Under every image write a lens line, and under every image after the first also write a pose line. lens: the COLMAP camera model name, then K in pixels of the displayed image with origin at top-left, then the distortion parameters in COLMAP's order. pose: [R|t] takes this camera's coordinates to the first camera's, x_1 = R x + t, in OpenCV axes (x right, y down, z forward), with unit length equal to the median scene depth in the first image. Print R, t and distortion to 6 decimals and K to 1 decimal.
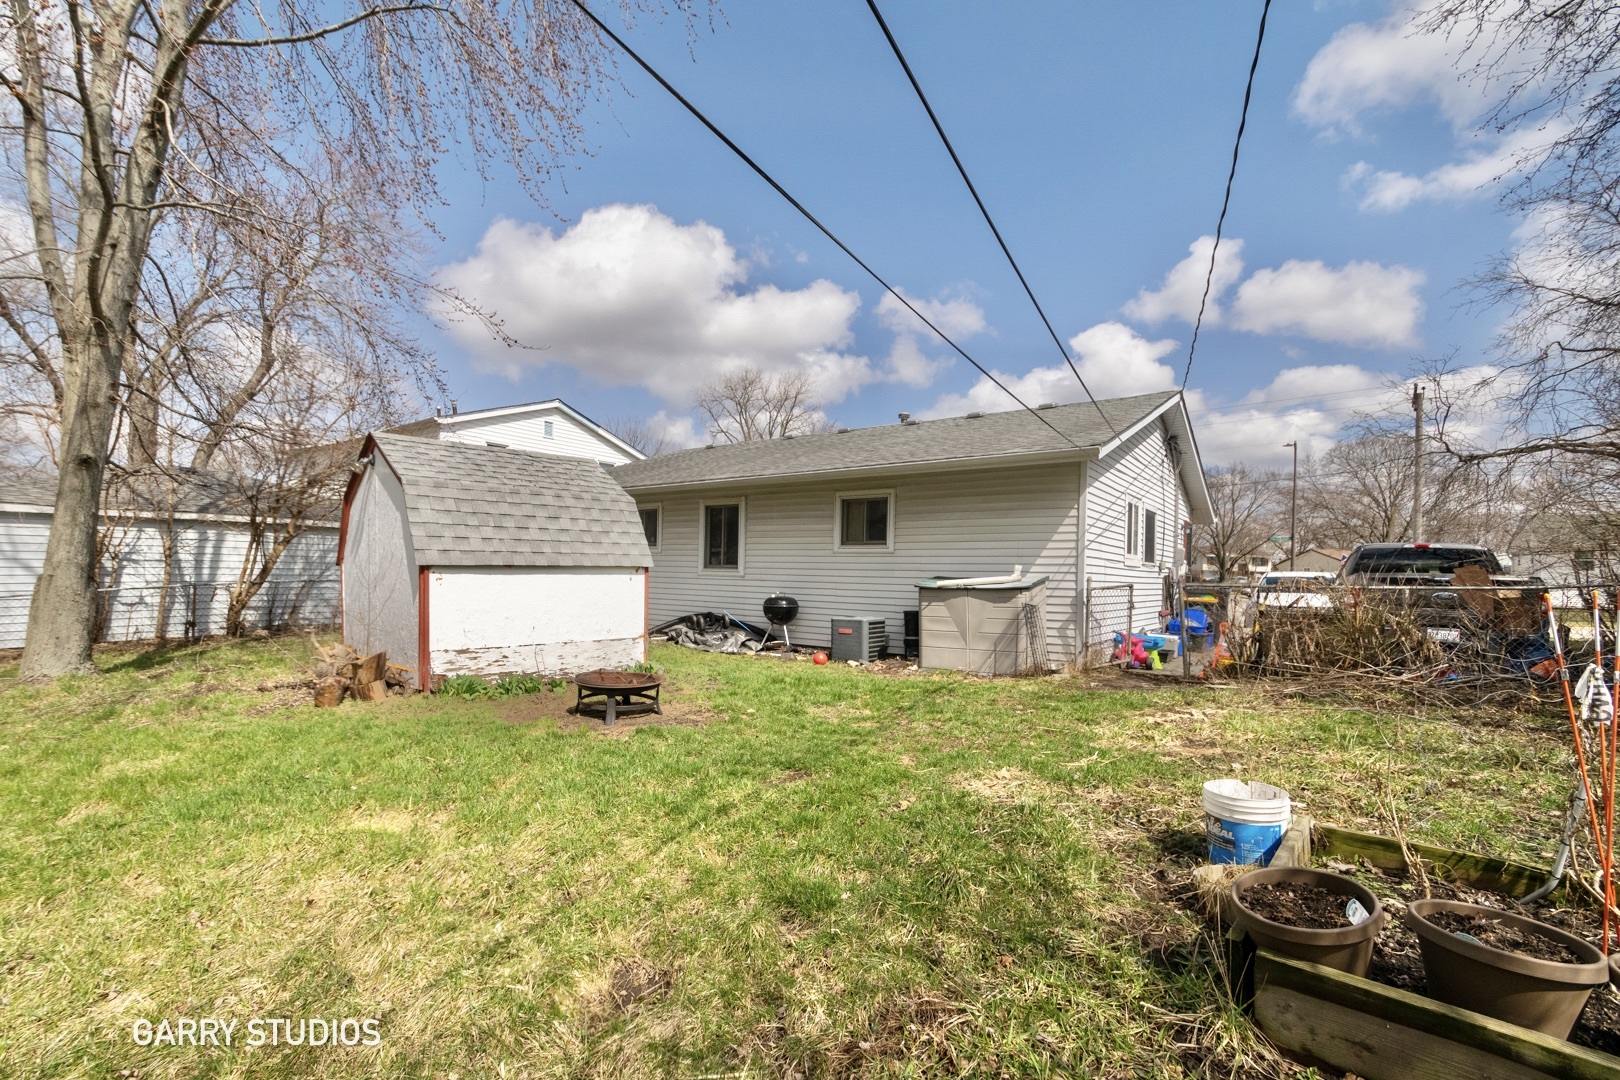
lens RADIAL K [[734.4, 0, 779.6], [0, 734.4, 553.4], [0, 0, 1]] dist [0.001084, -0.000918]
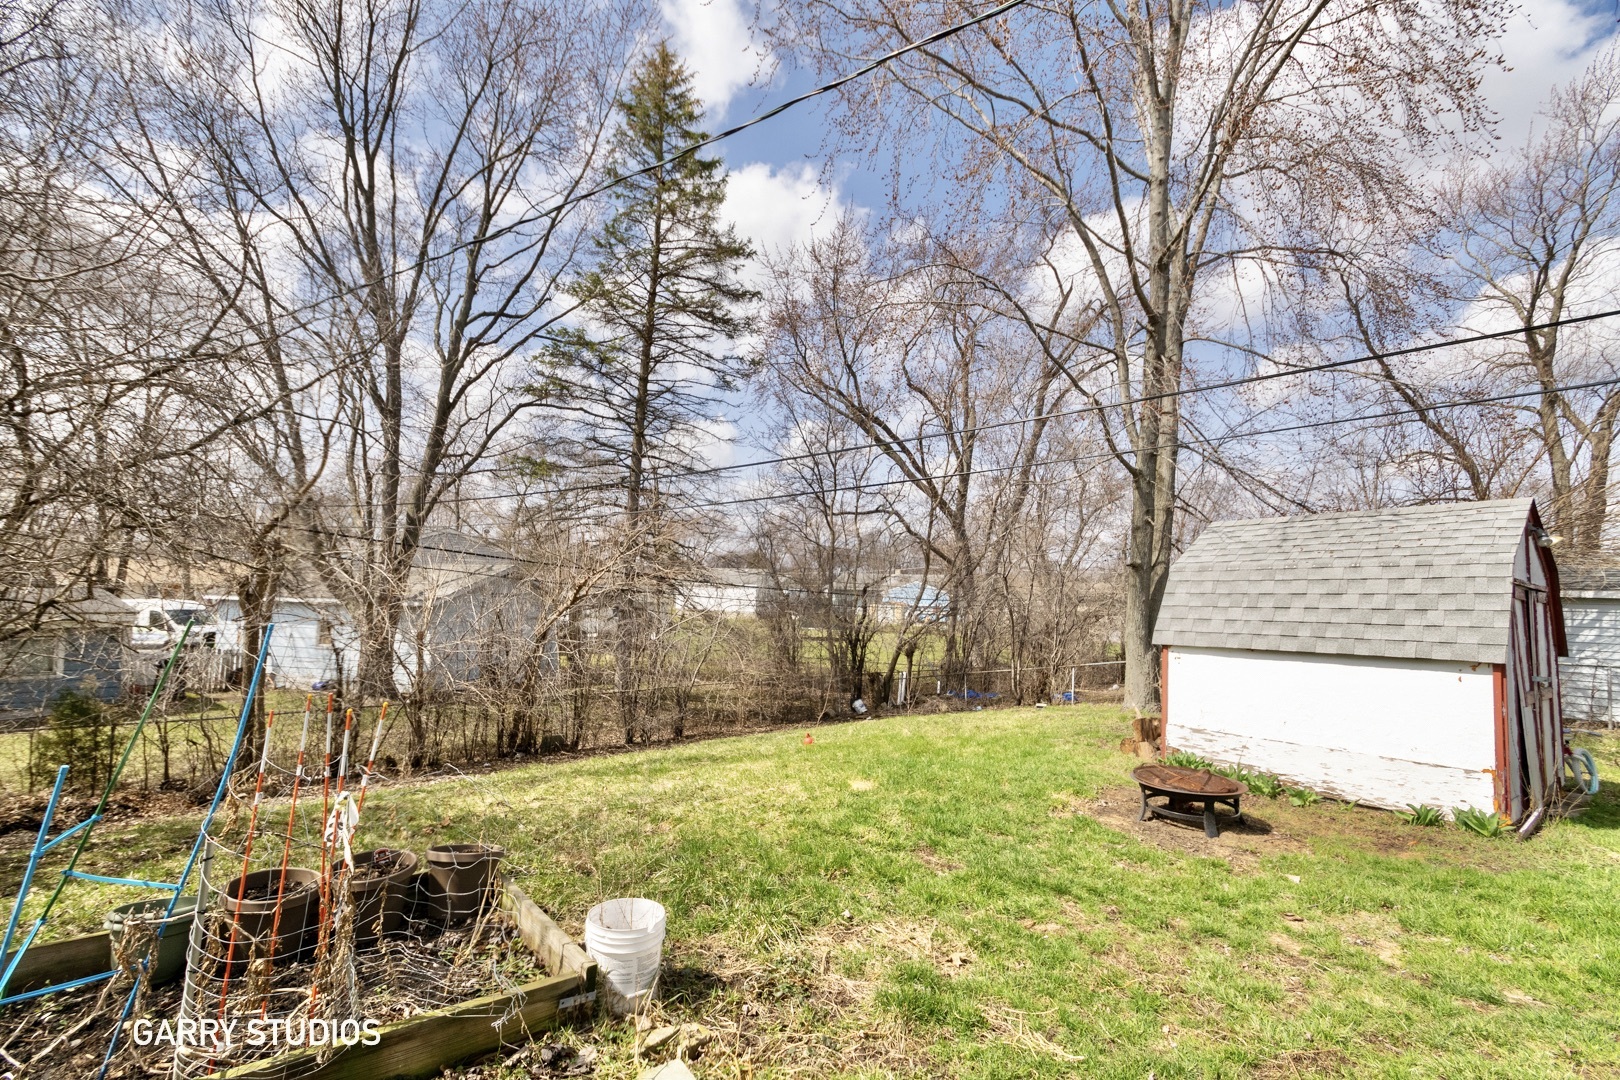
lens RADIAL K [[741.4, 0, 791.8], [0, 741.4, 543.7], [0, 0, 1]] dist [0.001591, -0.001595]
pose [[-0.187628, -0.113989, -0.975604, 0.512981], [-0.023469, 0.993480, -0.111564, 0.001511], [0.981960, 0.001964, -0.189080, 0.467108]]
